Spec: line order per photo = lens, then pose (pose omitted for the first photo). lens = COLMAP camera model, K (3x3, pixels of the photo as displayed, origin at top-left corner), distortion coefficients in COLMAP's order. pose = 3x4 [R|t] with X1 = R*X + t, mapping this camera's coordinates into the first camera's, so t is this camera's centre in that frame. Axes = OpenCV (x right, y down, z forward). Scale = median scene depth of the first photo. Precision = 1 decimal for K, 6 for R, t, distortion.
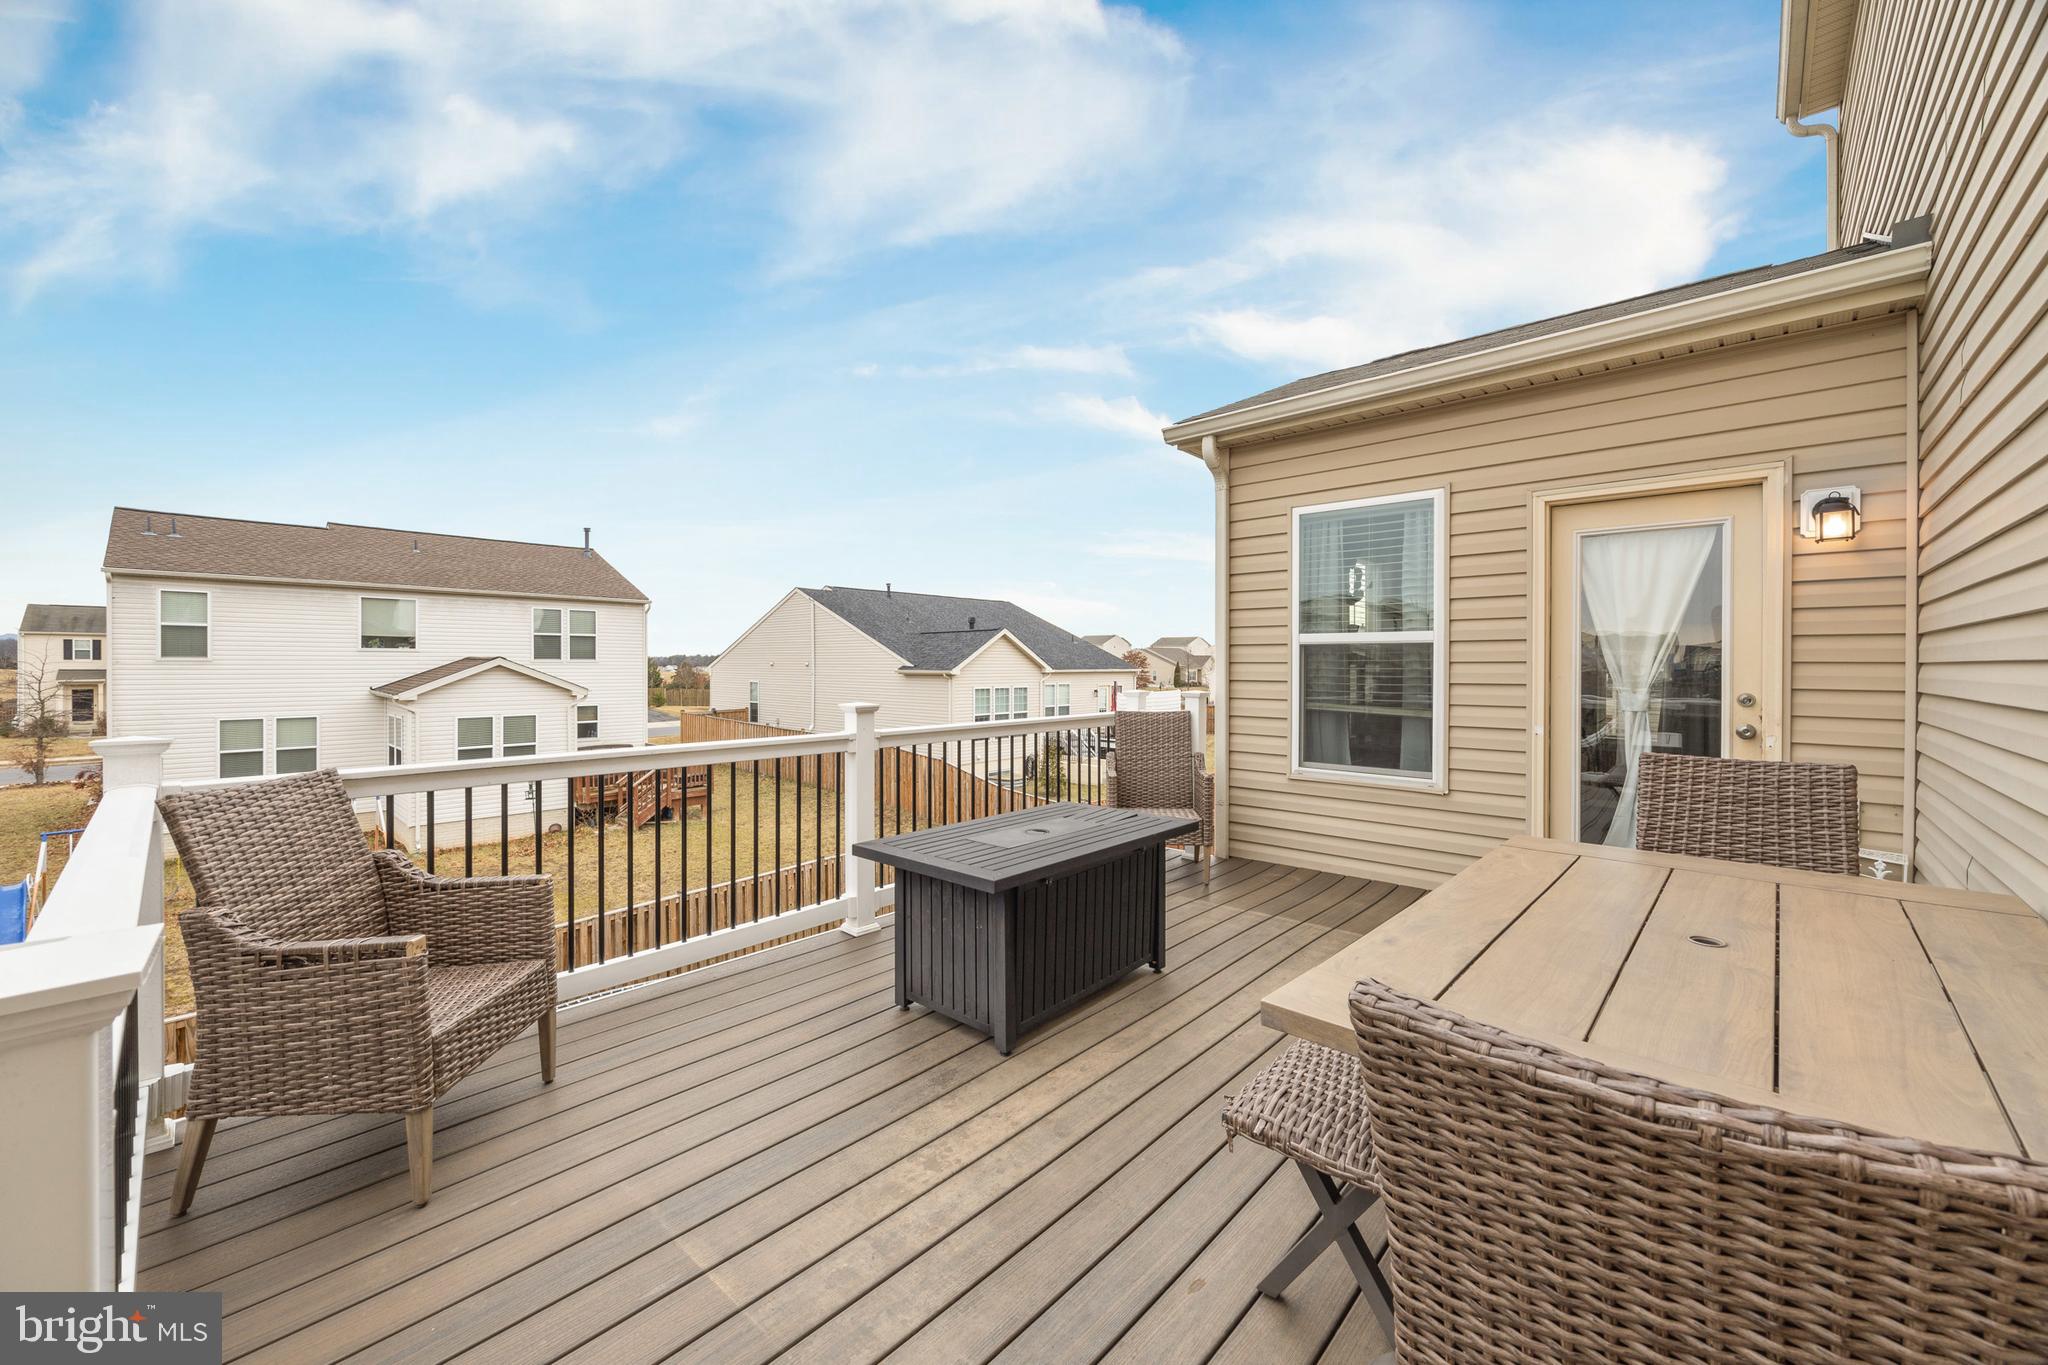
lens RADIAL K [[798.0, 0, 1029.5], [0, 798.0, 676.0], [0, 0, 1]] dist [0.000890, -0.000473]
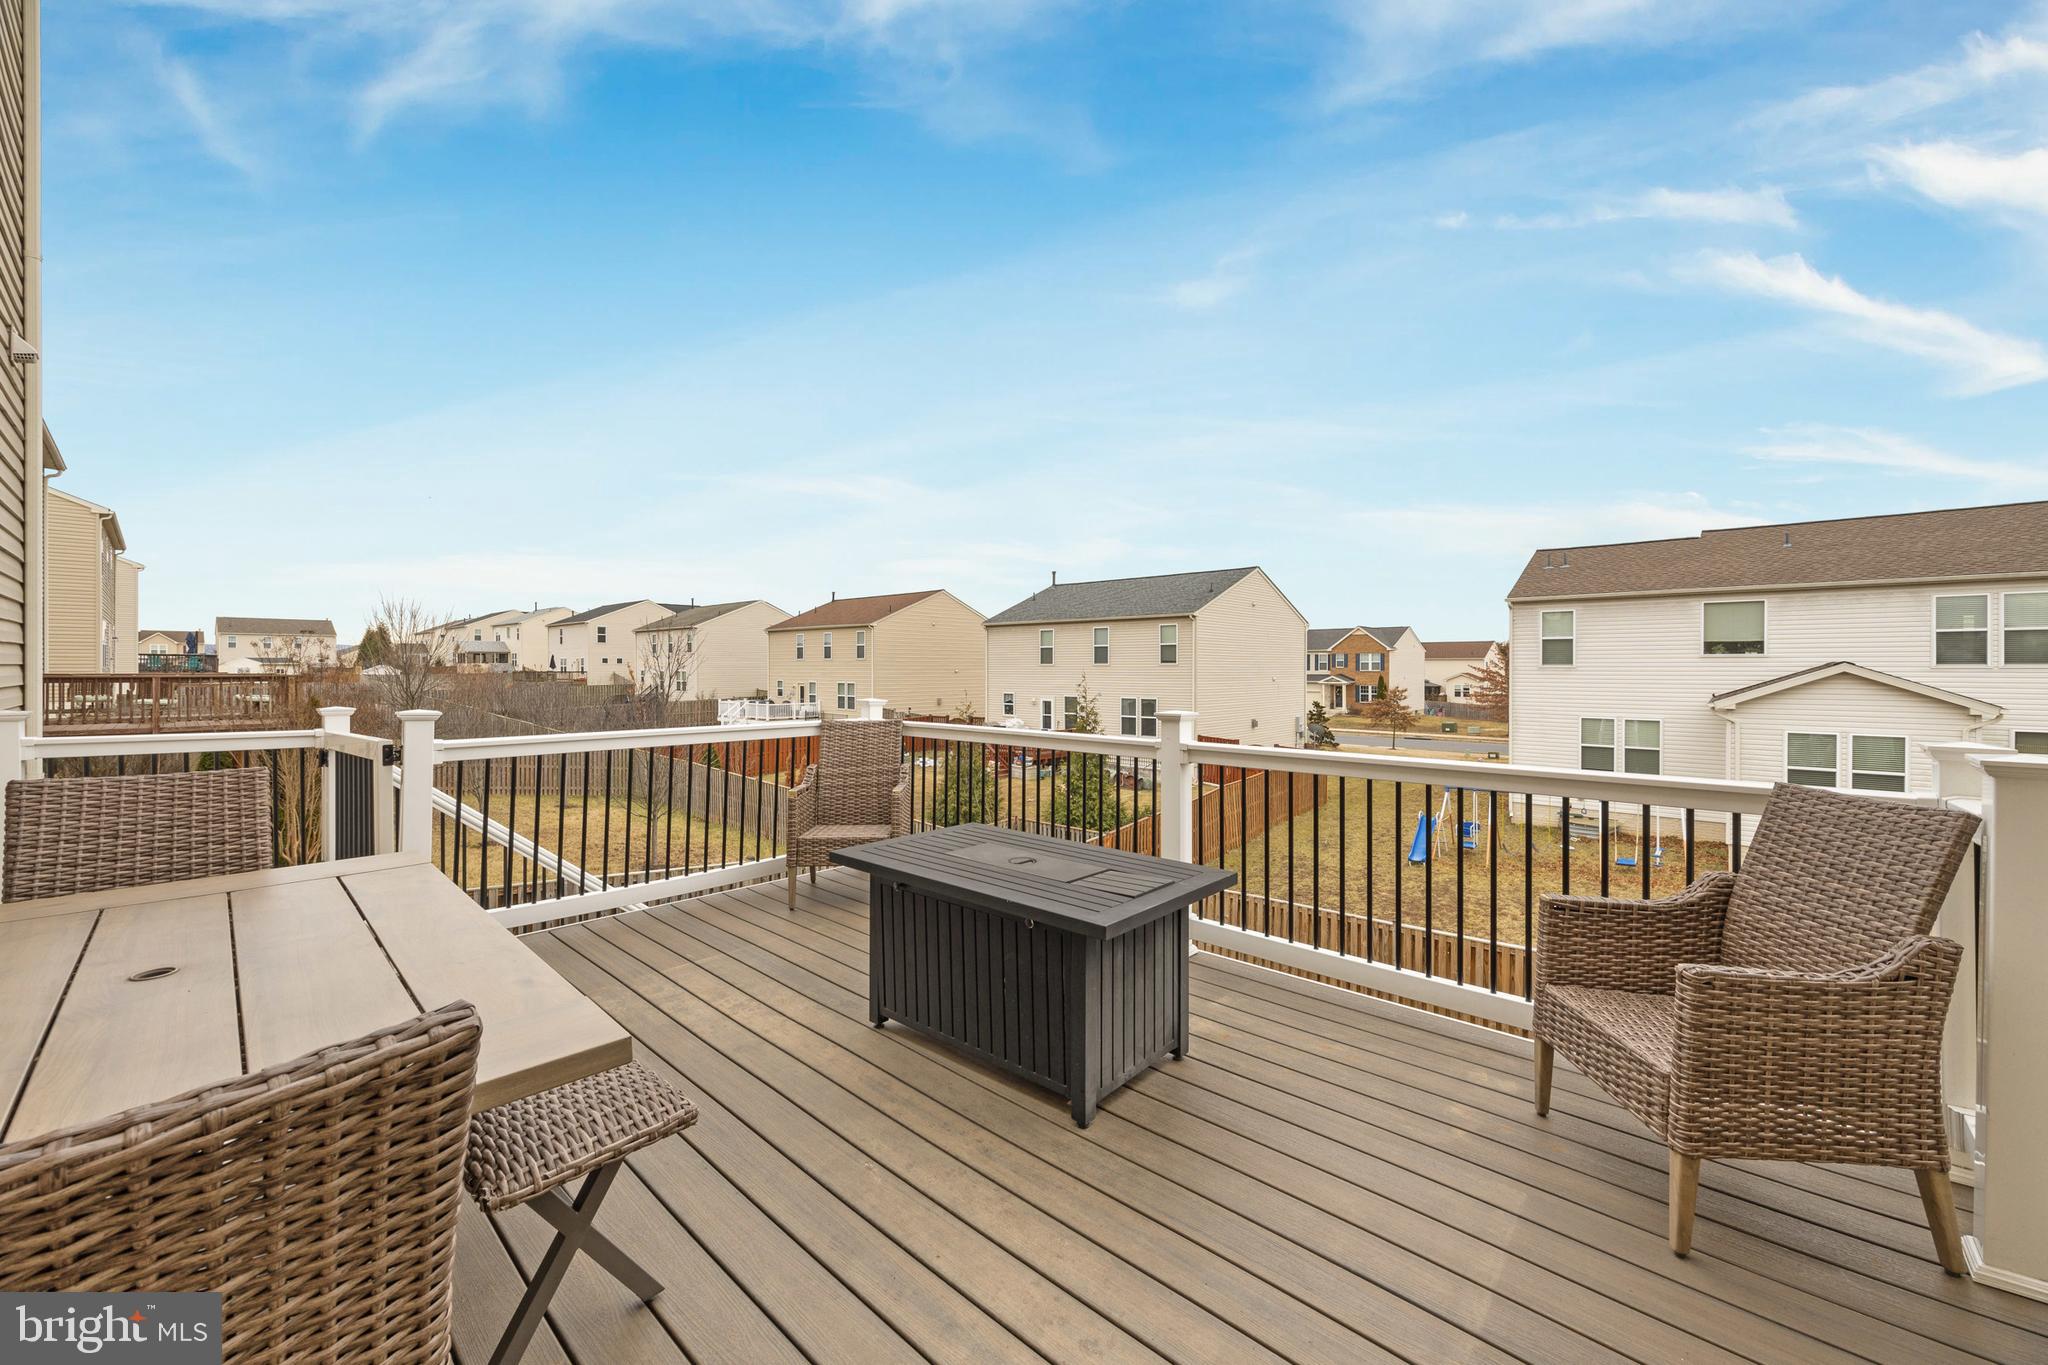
lens RADIAL K [[798.0, 0, 1027.8], [0, 798.0, 665.4], [0, 0, 1]] dist [0.000890, -0.000473]
pose [[-0.018405, -0.007403, -0.999803, 0.177981], [-0.014652, 0.999867, -0.007134, -0.002505], [0.999723, 0.014518, -0.018511, 0.204154]]
